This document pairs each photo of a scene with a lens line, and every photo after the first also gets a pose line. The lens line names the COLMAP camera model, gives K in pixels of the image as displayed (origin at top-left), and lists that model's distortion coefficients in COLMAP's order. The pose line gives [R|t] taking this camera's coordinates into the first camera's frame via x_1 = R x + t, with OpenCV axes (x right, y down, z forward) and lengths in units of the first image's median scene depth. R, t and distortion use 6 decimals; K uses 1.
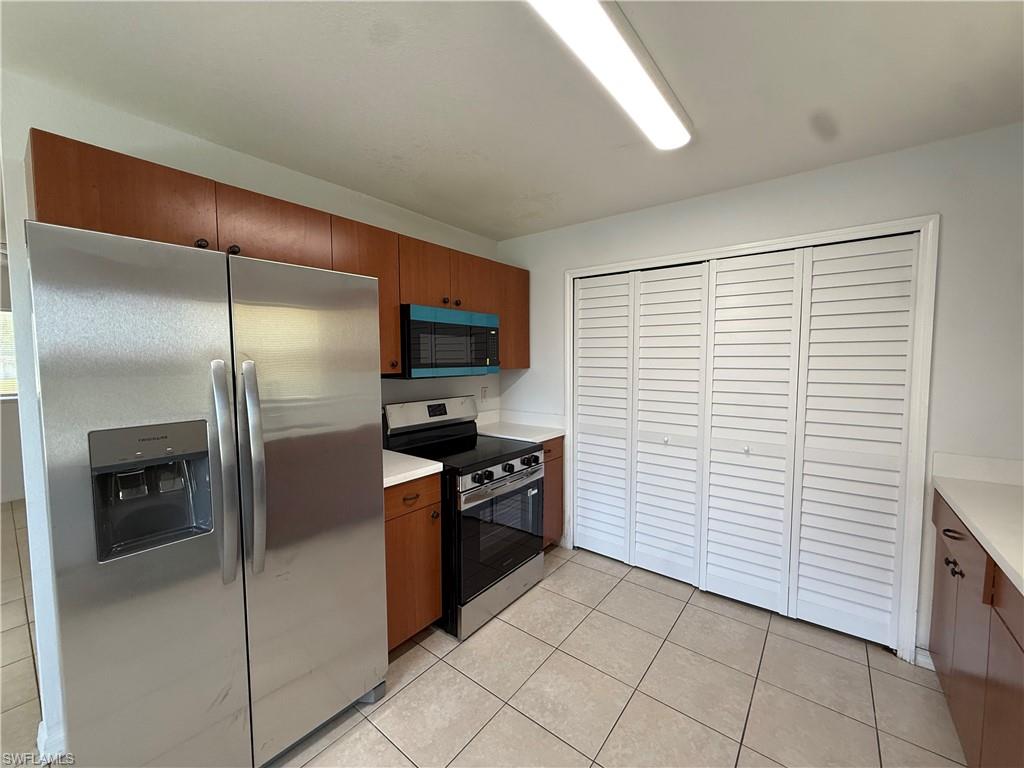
lens RADIAL K [[406.7, 0, 510.9], [0, 406.7, 382.8], [0, 0, 1]] dist [-0.000497, 0.000911]
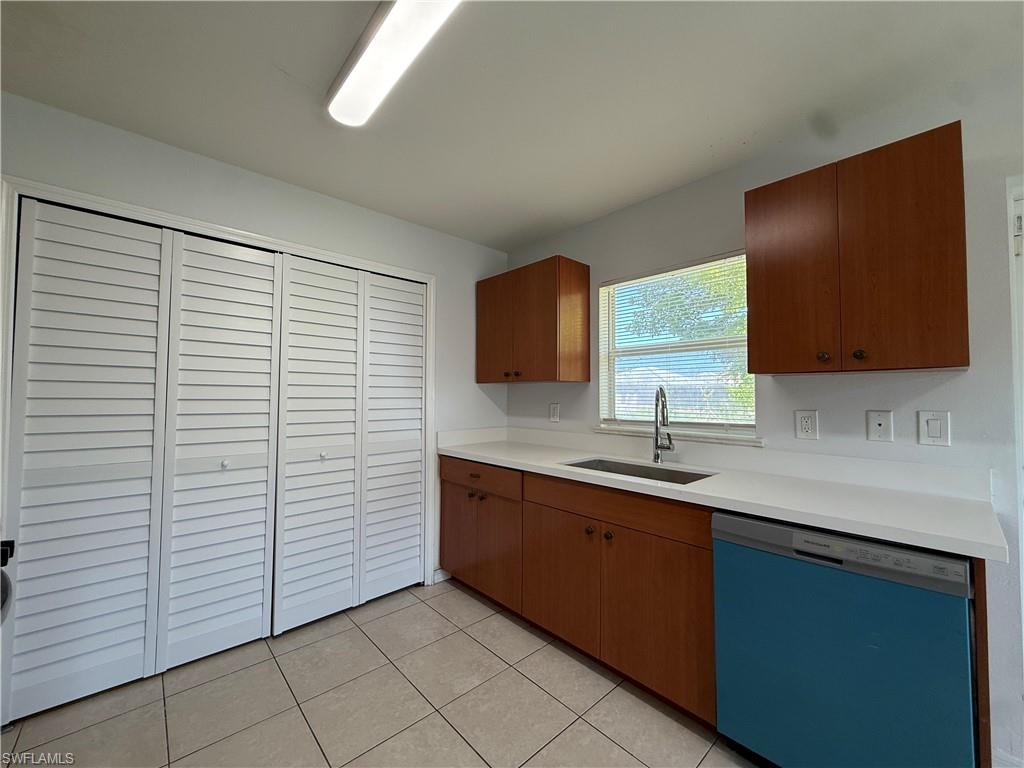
lens RADIAL K [[406.7, 0, 509.5], [0, 406.7, 382.4], [0, 0, 1]] dist [-0.000497, 0.000911]
pose [[0.165632, 0.037128, 0.985488, -0.354249], [0.054719, 0.997406, -0.046773, 0.064717], [-0.984668, 0.061673, 0.163171, 0.424837]]
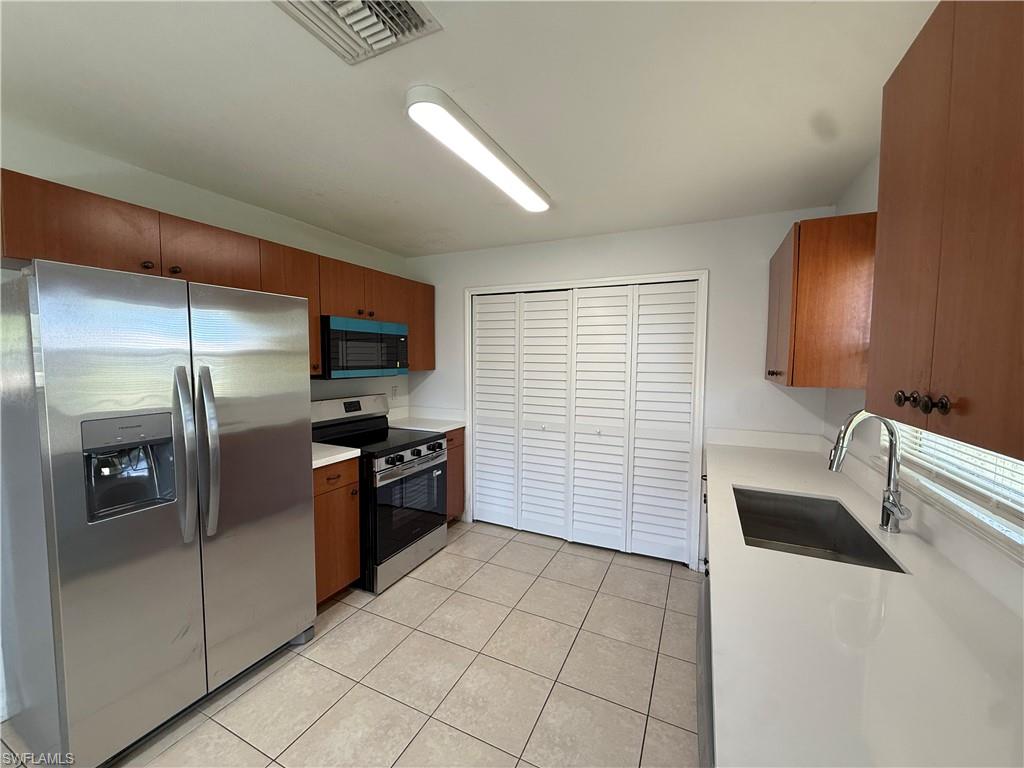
lens RADIAL K [[406.7, 0, 510.0], [0, 406.7, 383.1], [0, 0, 1]] dist [-0.000497, 0.000911]
pose [[0.976057, -0.003797, 0.217481, 0.003673], [0.003590, 0.999993, 0.001343, 0.001481], [-0.217484, -0.000530, 0.976064, -0.269391]]
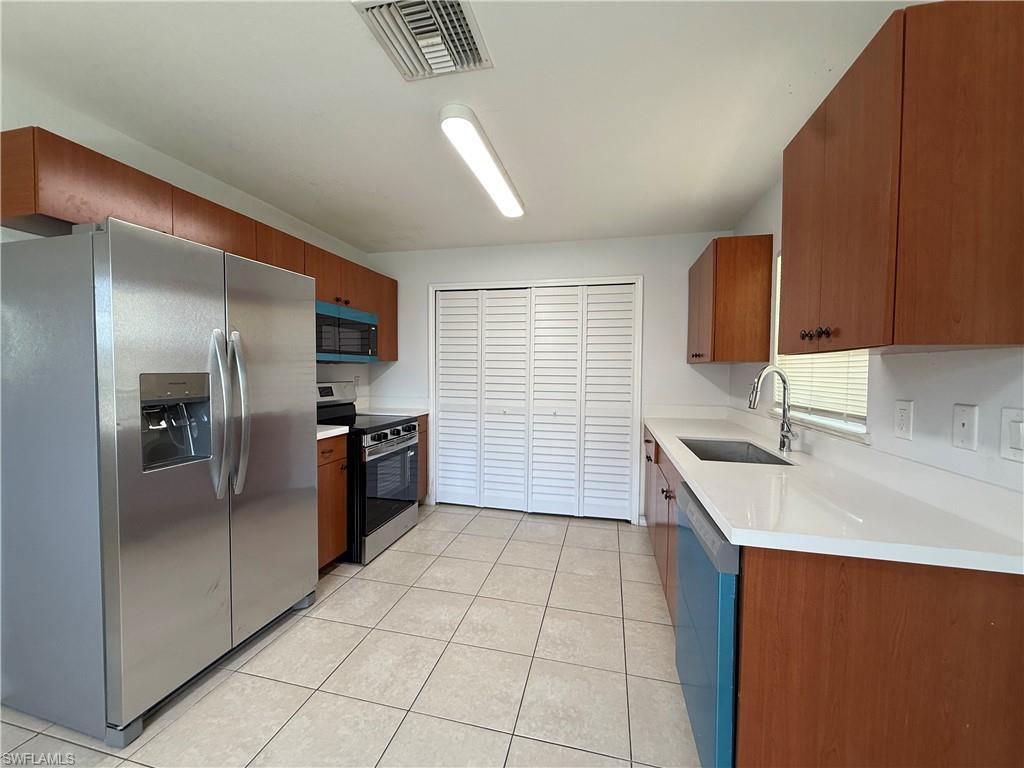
lens RADIAL K [[406.7, 0, 509.4], [0, 406.7, 383.7], [0, 0, 1]] dist [-0.000497, 0.000911]
pose [[0.909997, -0.002376, 0.414608, -0.232553], [0.013082, 0.999650, -0.022984, 0.097742], [-0.414409, 0.026340, 0.909710, -0.361596]]
